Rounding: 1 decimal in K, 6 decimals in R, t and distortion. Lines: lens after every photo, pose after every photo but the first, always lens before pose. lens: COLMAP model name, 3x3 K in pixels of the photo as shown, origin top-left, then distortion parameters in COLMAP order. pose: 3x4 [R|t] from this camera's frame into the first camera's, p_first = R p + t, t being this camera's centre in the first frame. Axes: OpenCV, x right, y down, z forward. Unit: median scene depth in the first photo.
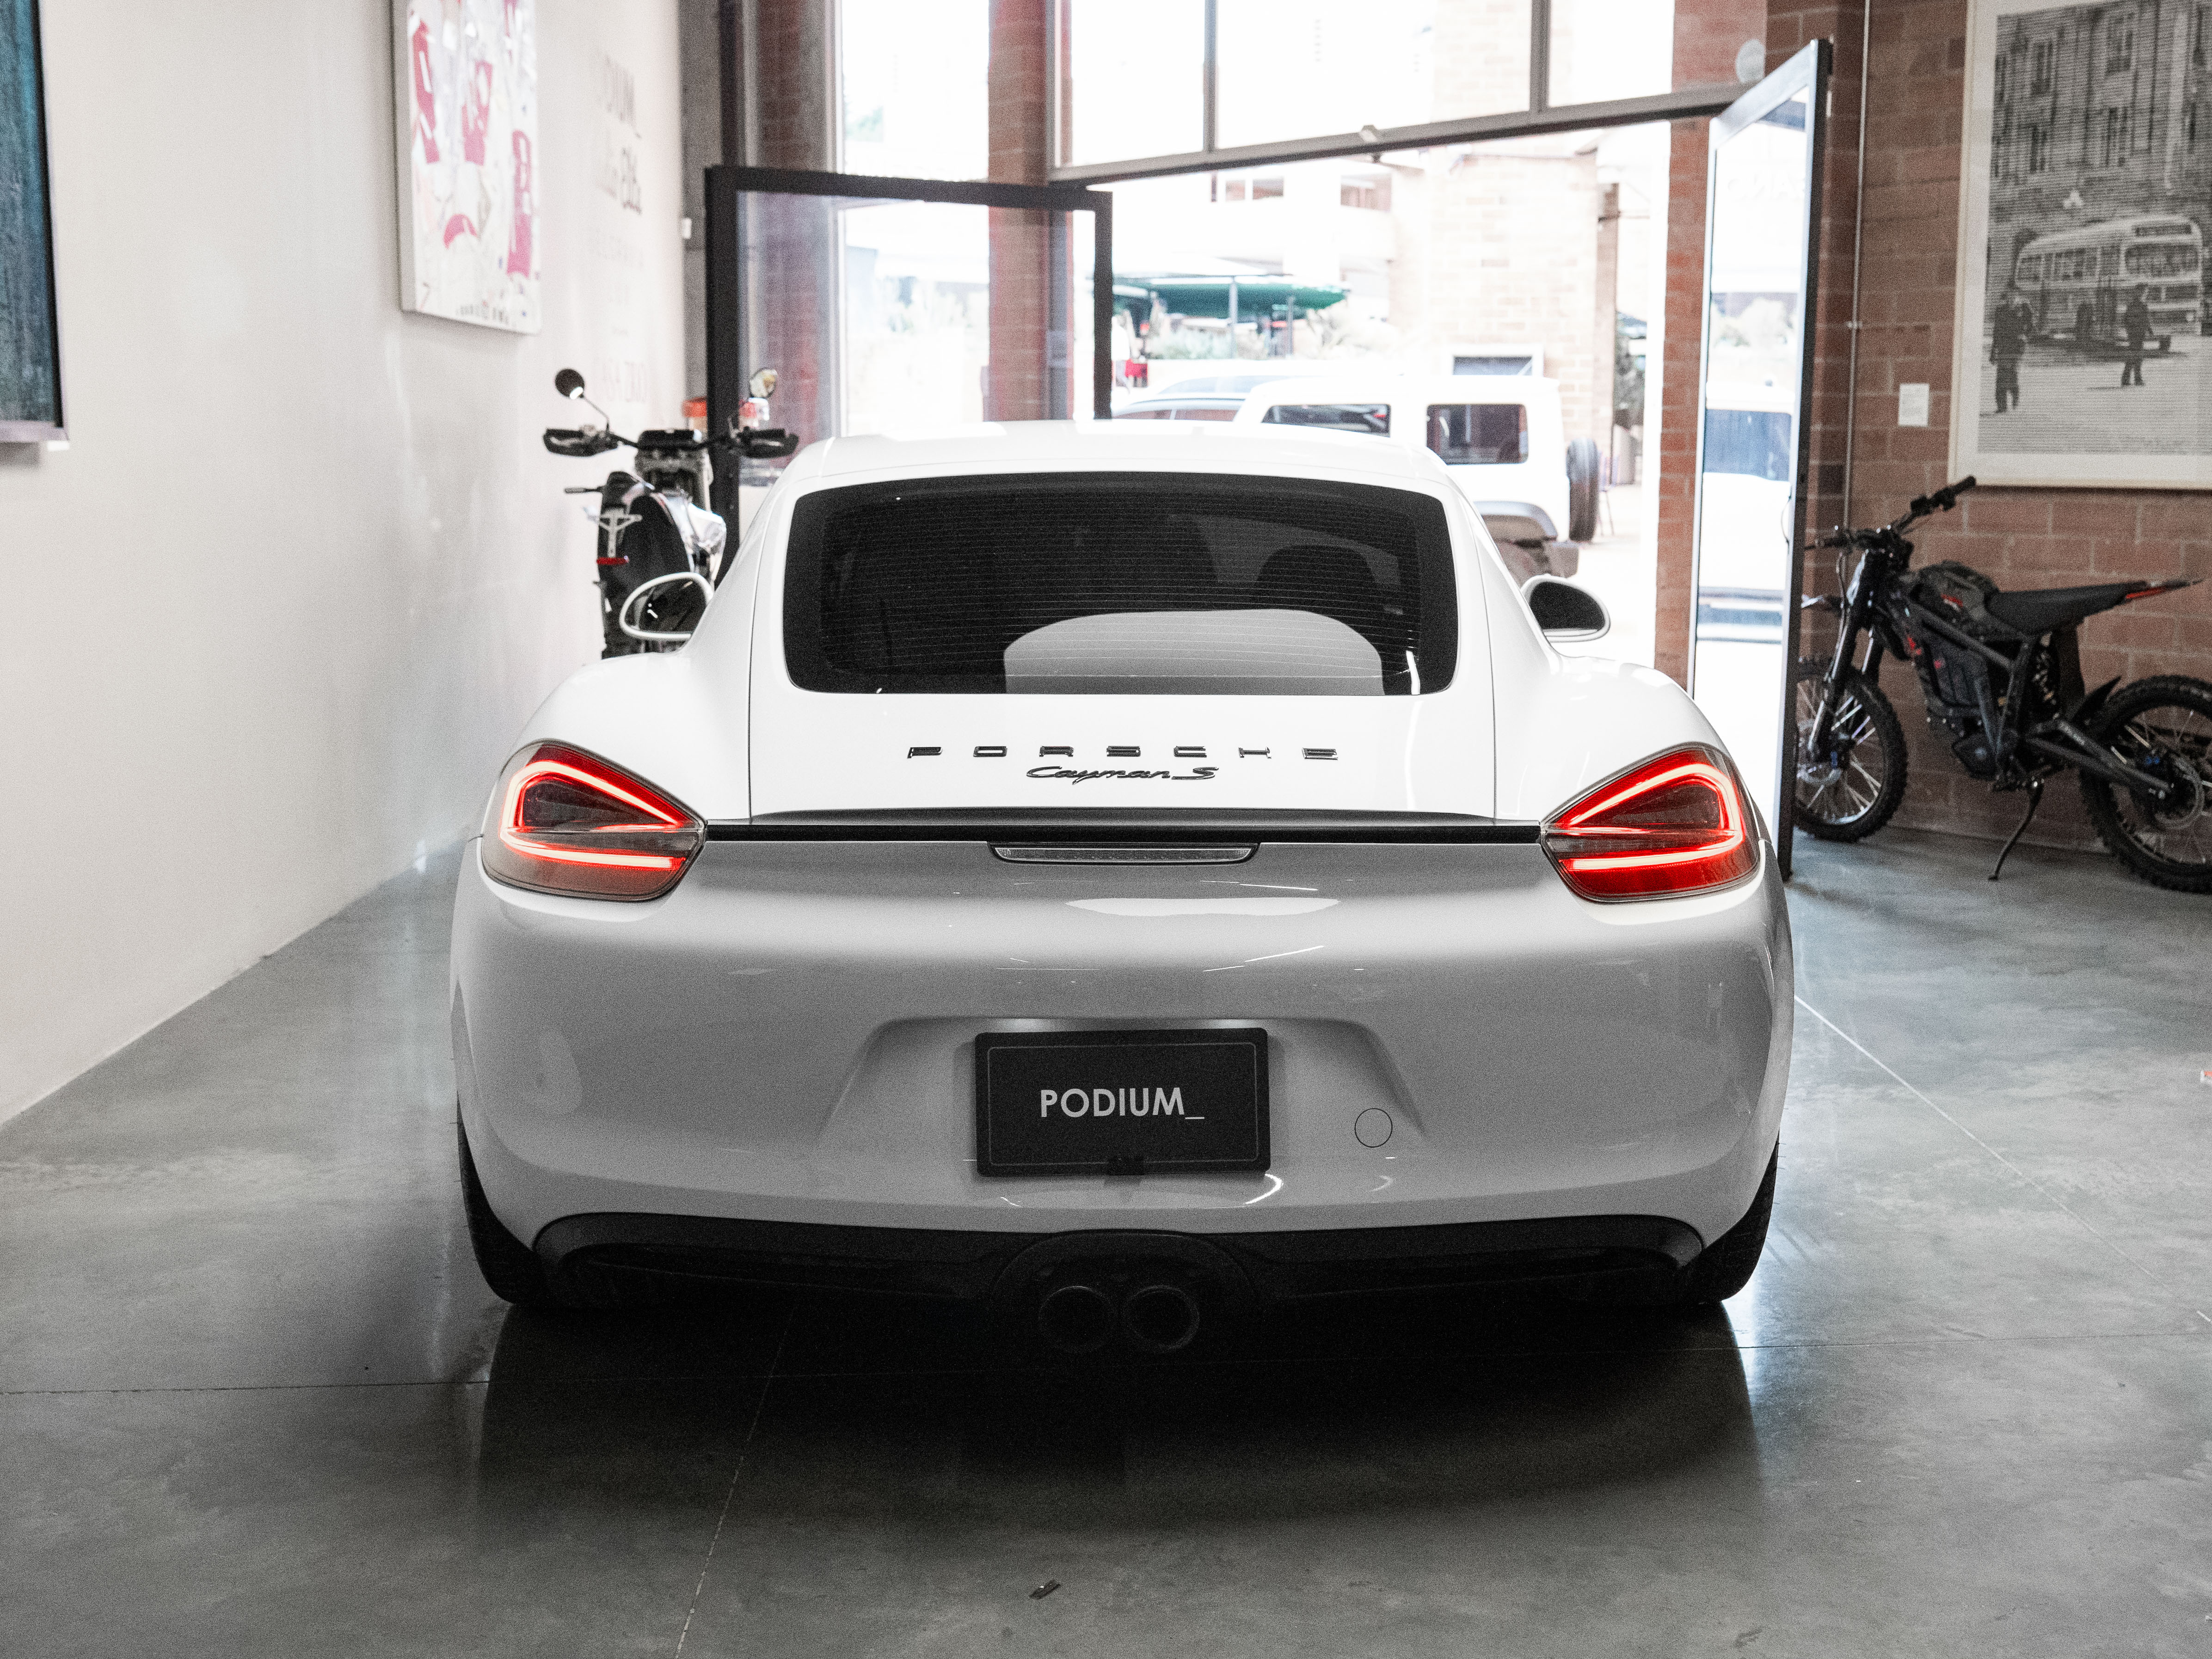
lens RADIAL K [[2621.3, 0, 1145.6], [0, 2621.3, 923.5], [0, 0, 1]] dist [-0.028330, 0.018070]
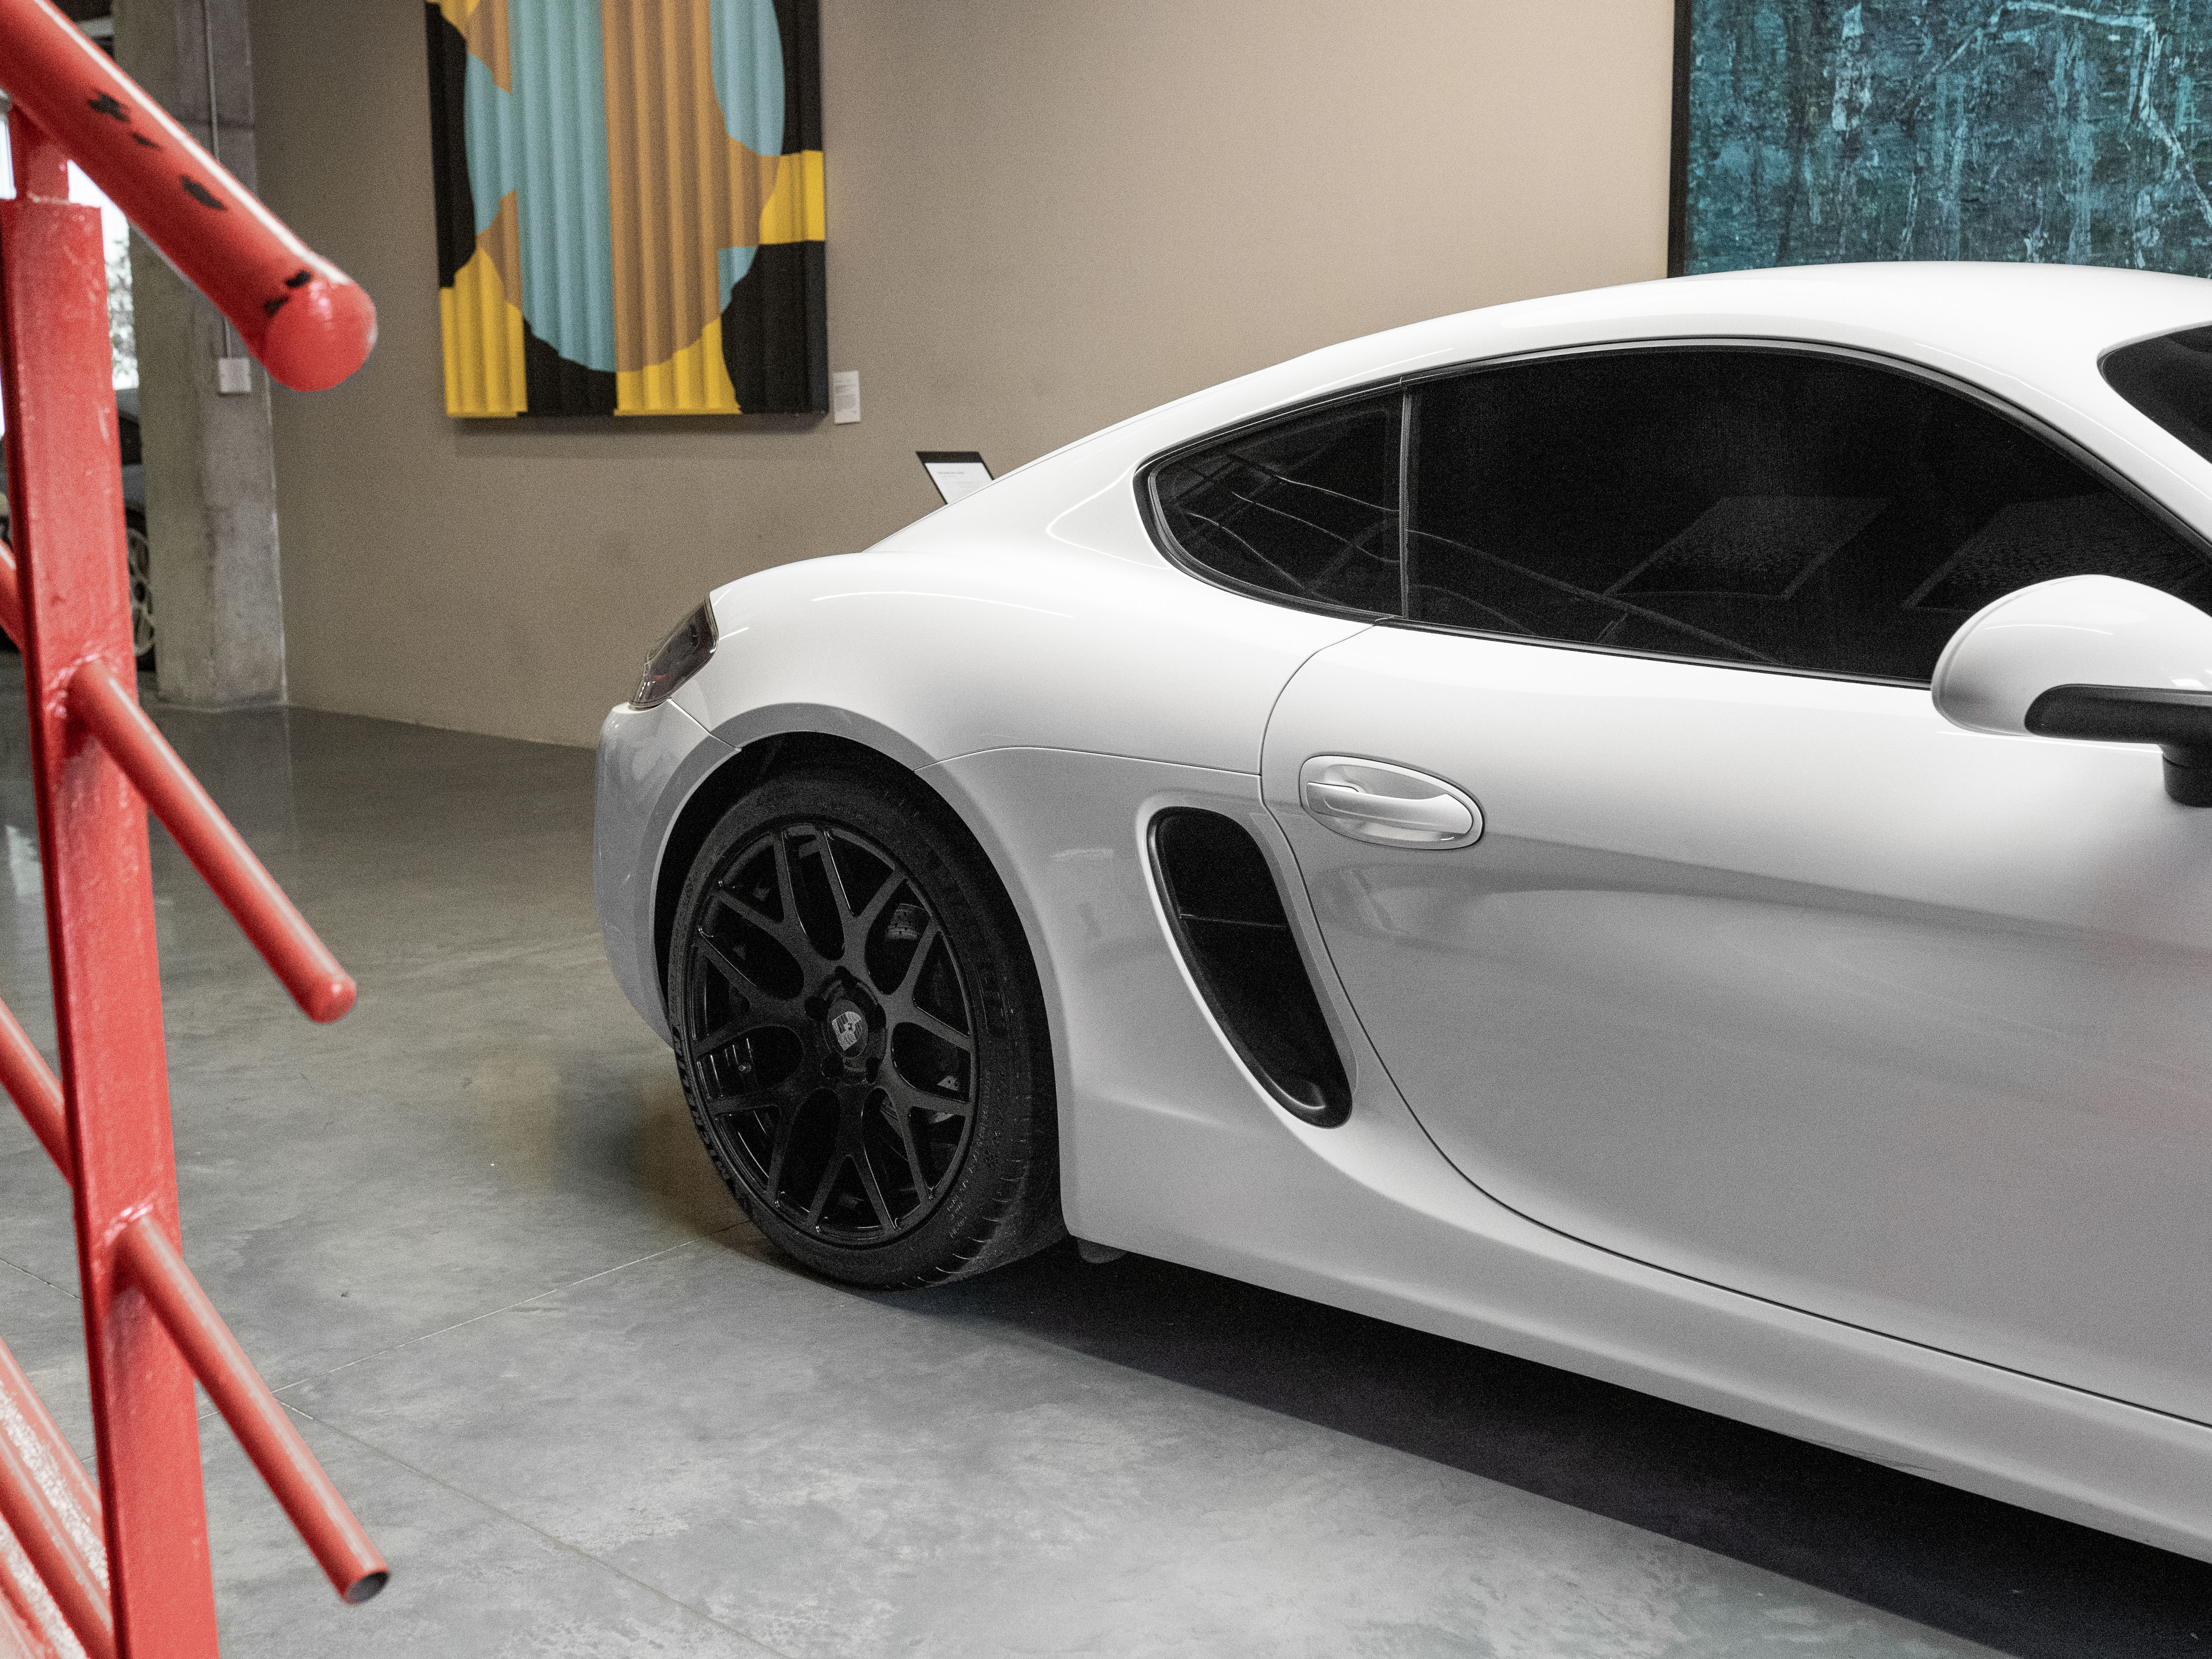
lens RADIAL K [[2451.6, 0, 1098.1], [0, 2451.6, 830.3], [0, 0, 1]] dist [-0.064049, 0.093729]
pose [[-0.677371, 0.127556, -0.724499, 0.369489], [-0.127375, 0.949640, 0.286284, -0.125834], [0.724531, 0.286204, -0.627011, 0.778362]]
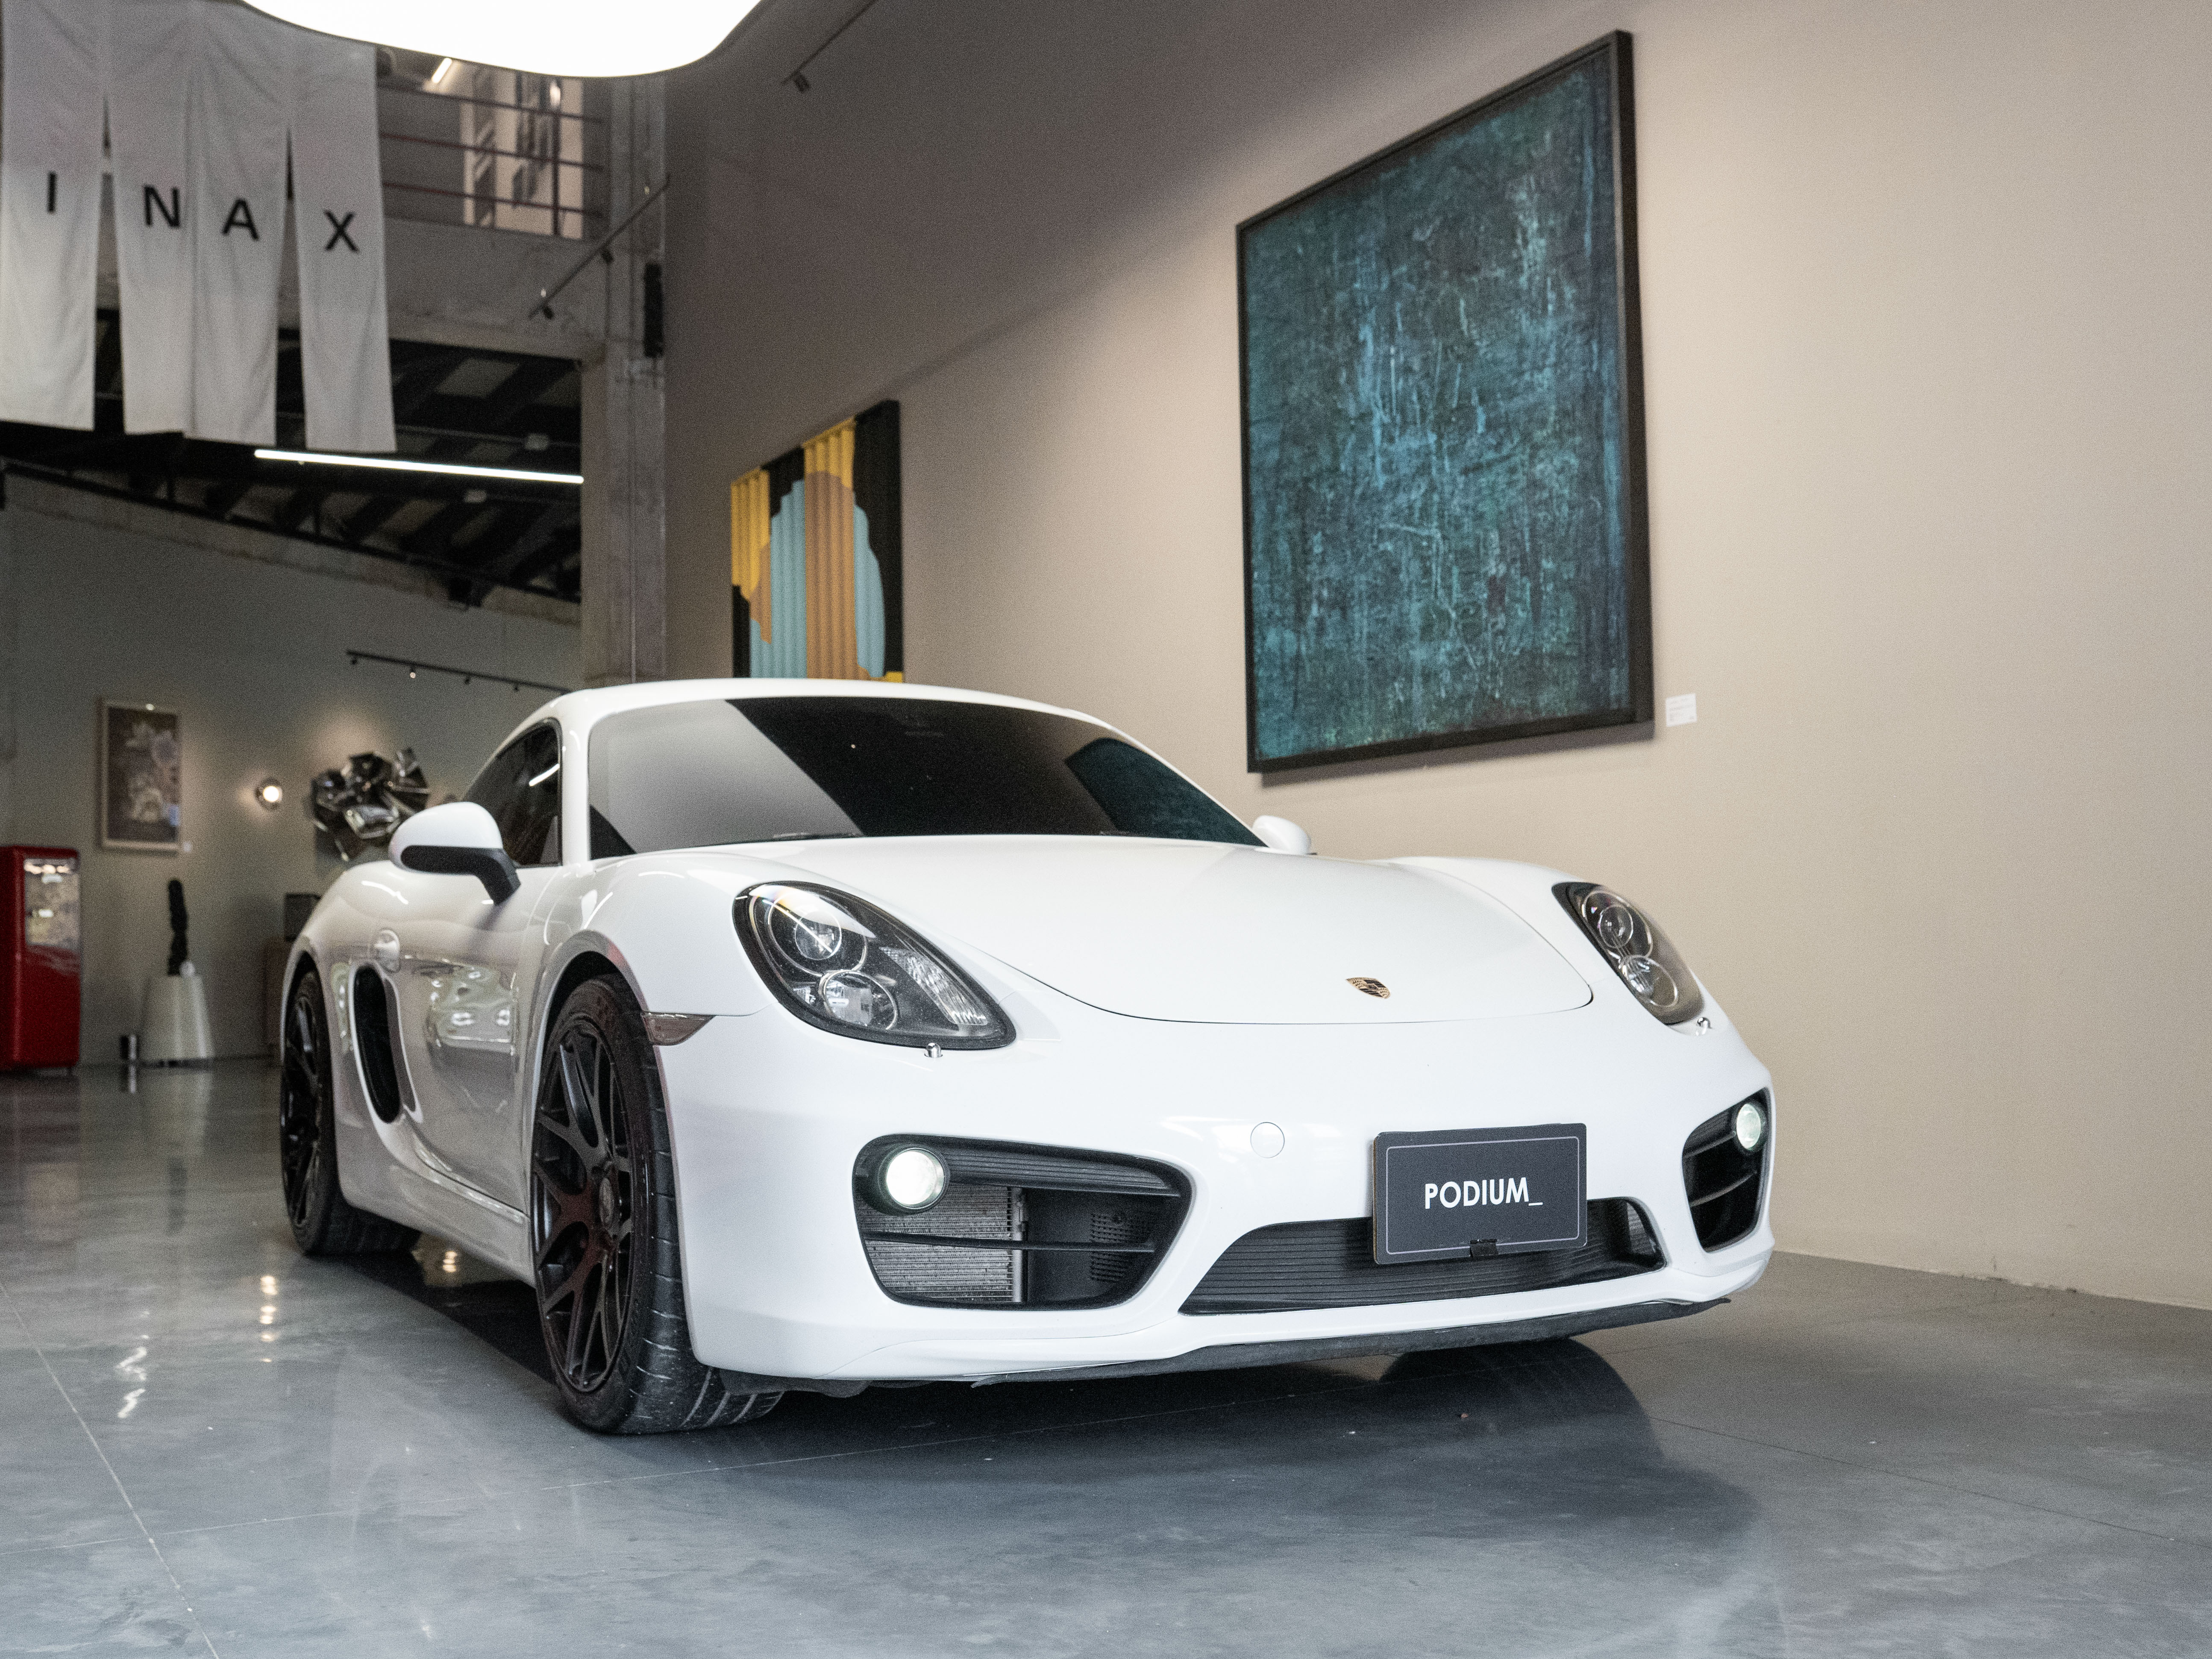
lens RADIAL K [[2451.6, 0, 1098.1], [0, 2451.6, 830.3], [0, 0, 1]] dist [-0.064049, 0.093729]
pose [[-0.893748, -0.015222, -0.448310, 0.229405], [-0.070900, 0.991655, 0.107674, -0.156907], [0.442930, 0.128018, -0.887369, 1.266673]]
